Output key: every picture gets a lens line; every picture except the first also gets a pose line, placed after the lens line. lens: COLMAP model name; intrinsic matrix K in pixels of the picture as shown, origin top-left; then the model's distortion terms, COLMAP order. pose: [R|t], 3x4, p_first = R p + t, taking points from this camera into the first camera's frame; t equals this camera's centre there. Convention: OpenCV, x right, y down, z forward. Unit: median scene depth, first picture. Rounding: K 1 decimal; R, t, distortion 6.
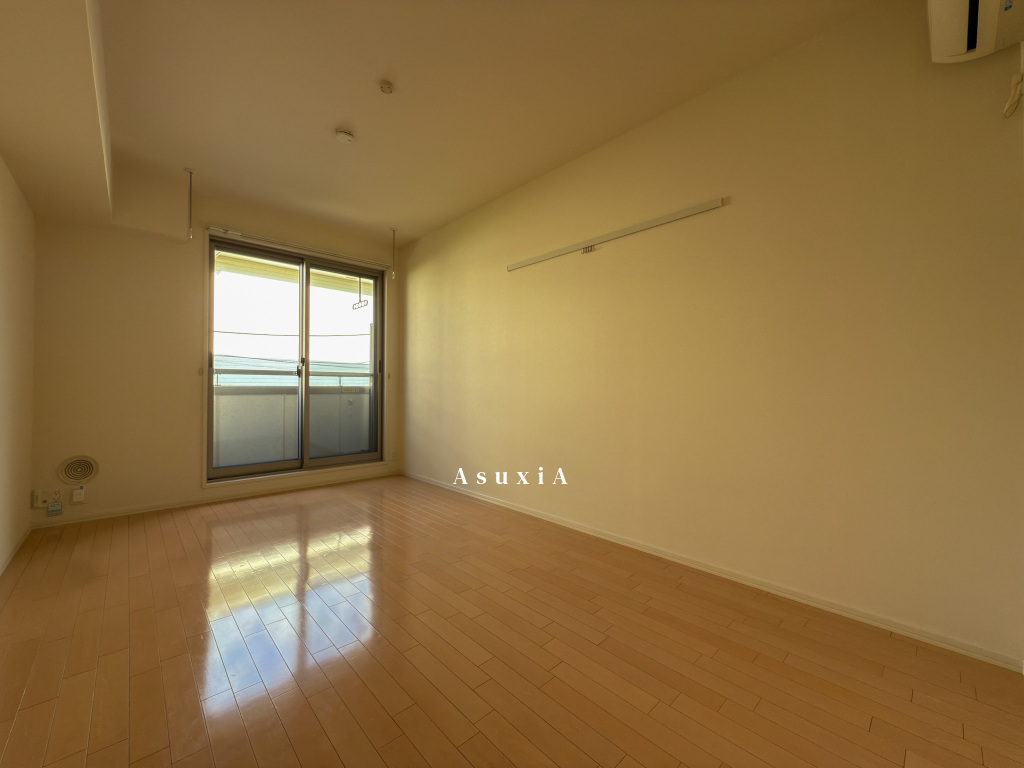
lens RADIAL K [[407.2, 0, 508.9], [0, 407.2, 382.8], [0, 0, 1]] dist [-0.001964, 0.000115]
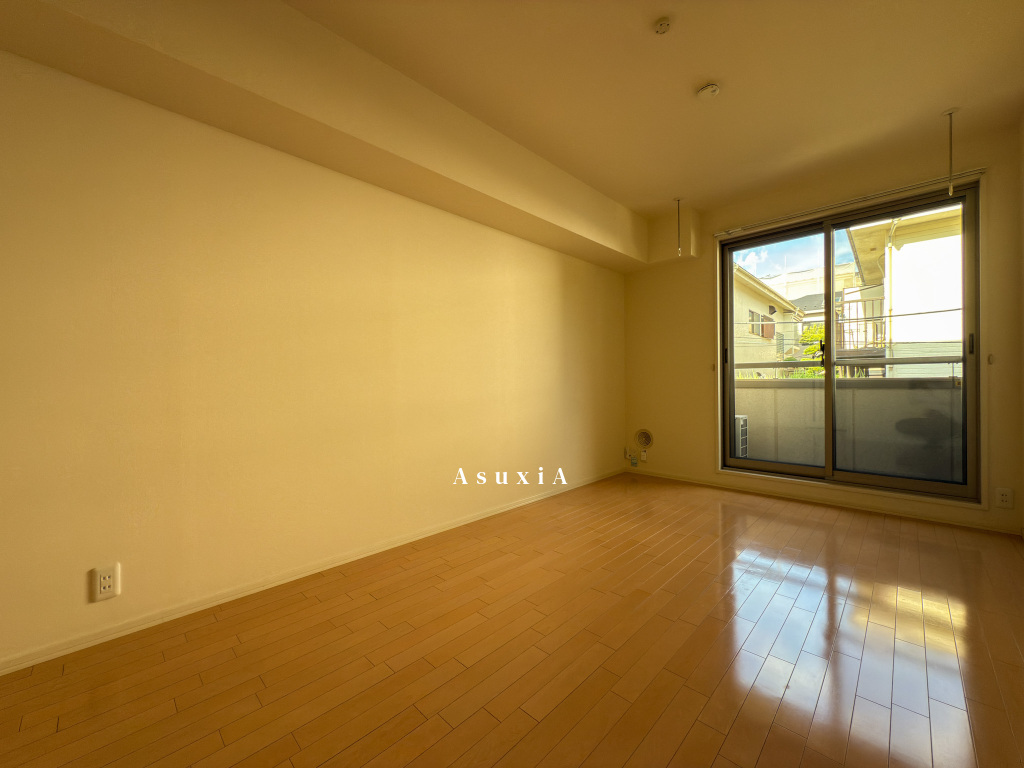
lens RADIAL K [[407.2, 0, 513.2], [0, 407.2, 384.2], [0, 0, 1]] dist [-0.001964, 0.000115]
pose [[0.050945, -0.000270, -0.998701, 0.281343], [0.021808, 0.999762, 0.000843, 0.004716], [0.998463, -0.021822, 0.050939, 0.339230]]
